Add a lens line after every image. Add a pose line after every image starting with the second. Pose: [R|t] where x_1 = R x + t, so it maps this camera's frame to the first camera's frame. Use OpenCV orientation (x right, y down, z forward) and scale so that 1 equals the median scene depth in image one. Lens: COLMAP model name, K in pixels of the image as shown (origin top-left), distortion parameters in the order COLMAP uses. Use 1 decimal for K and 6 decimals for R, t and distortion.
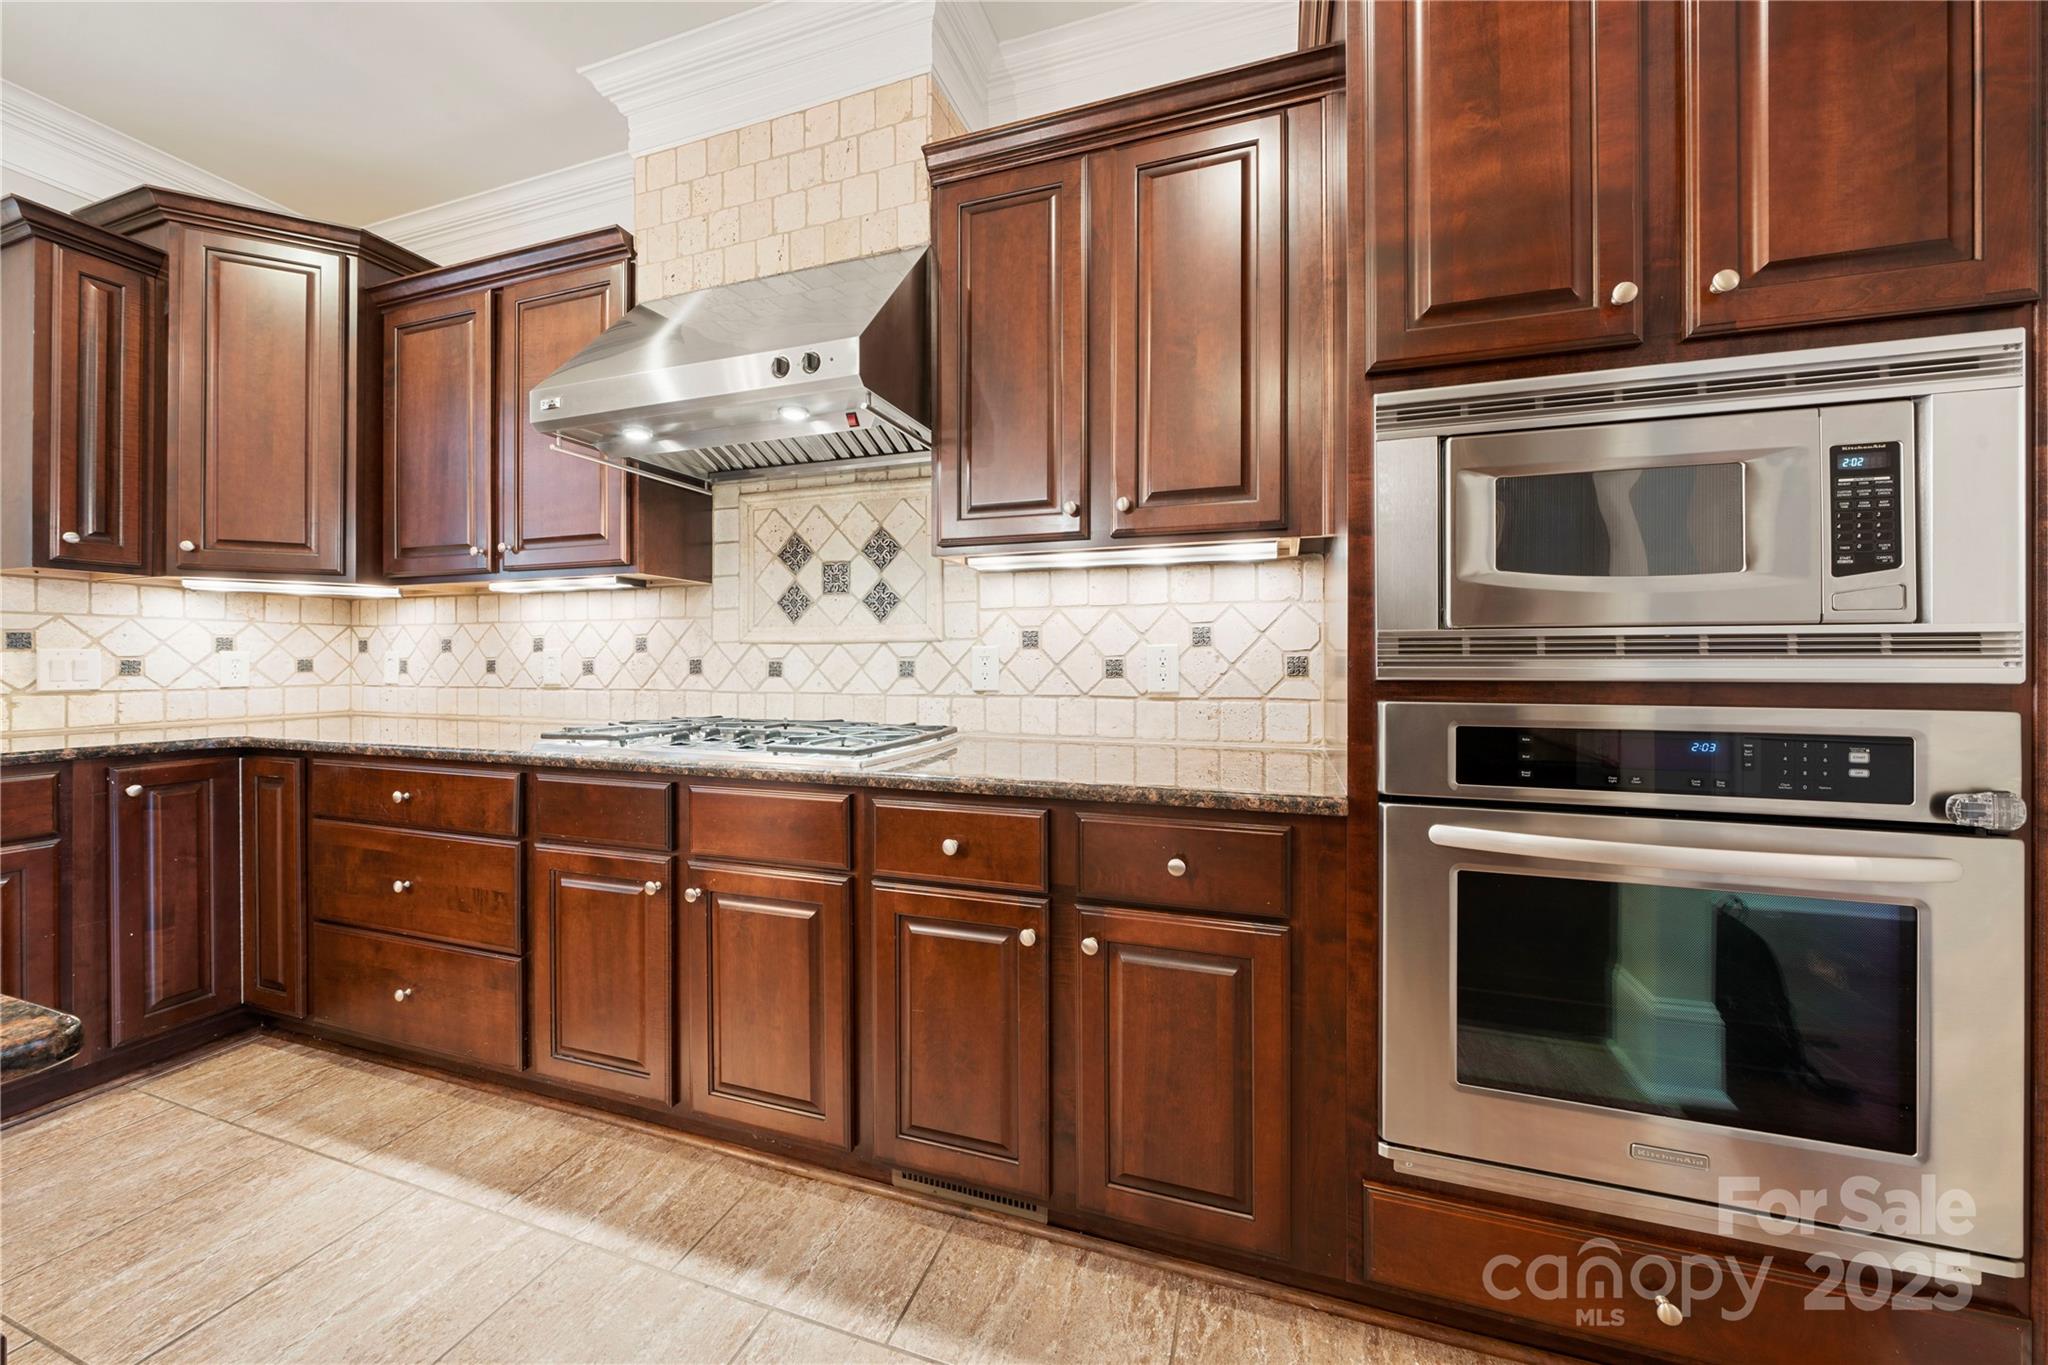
lens RADIAL K [[763.1, 0, 1018.2], [0, 763.1, 651.9], [0, 0, 1]] dist [-0.002372, -0.000195]
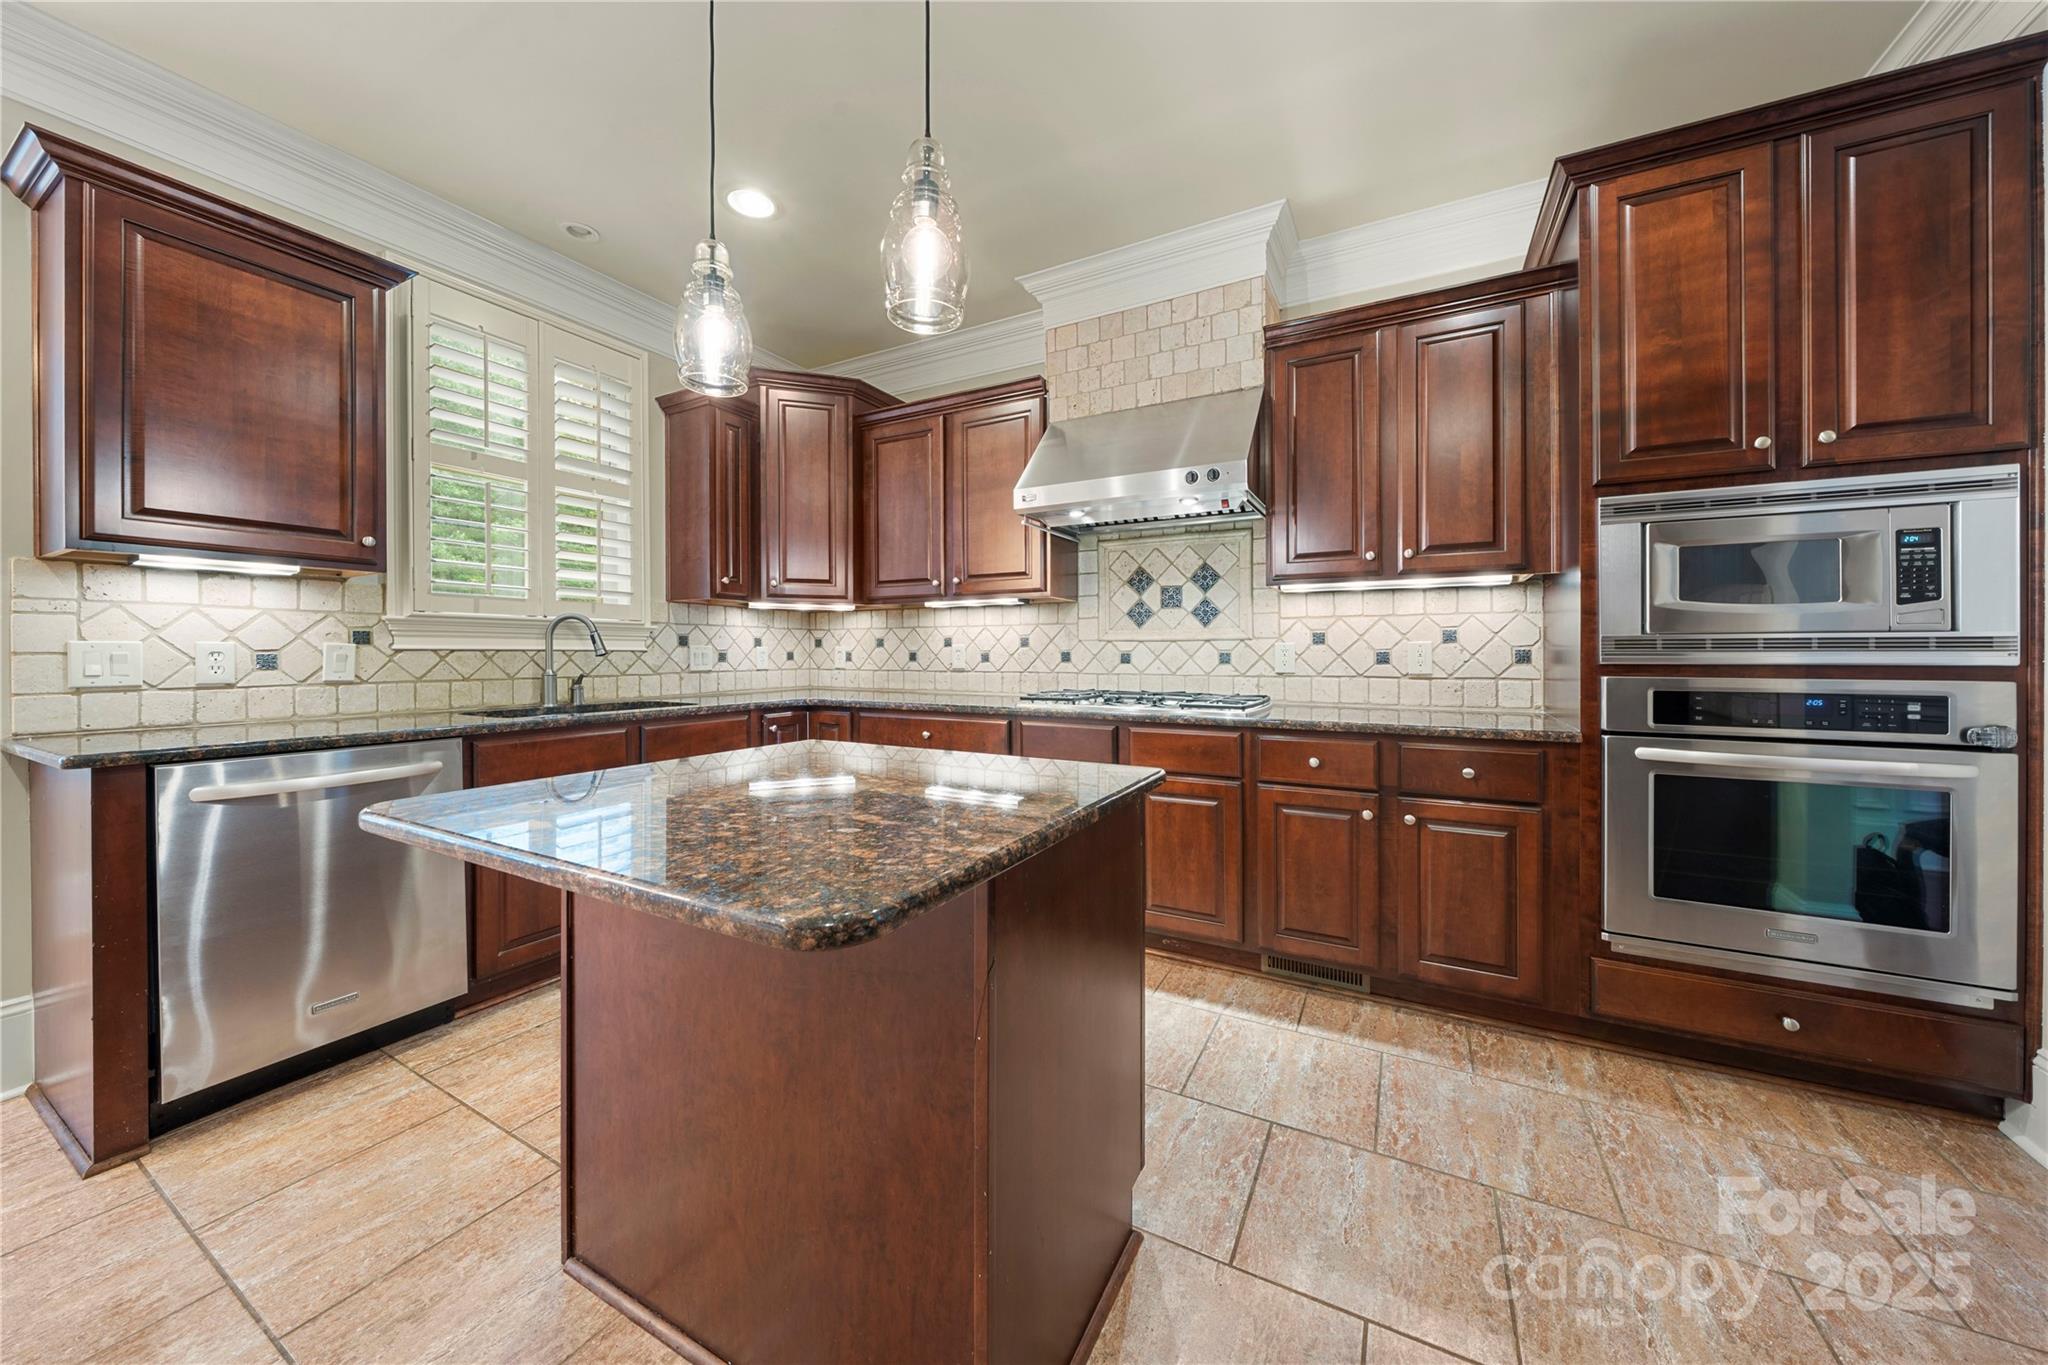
lens RADIAL K [[711.7, 0, 1029.8], [0, 711.7, 646.0], [0, 0, 1]] dist [-0.005936, -0.000191]
pose [[0.986424, -0.002153, -0.164204, -0.473848], [0.002700, 0.999992, 0.003110, -0.010642], [0.164196, -0.003512, 0.986422, -0.695269]]
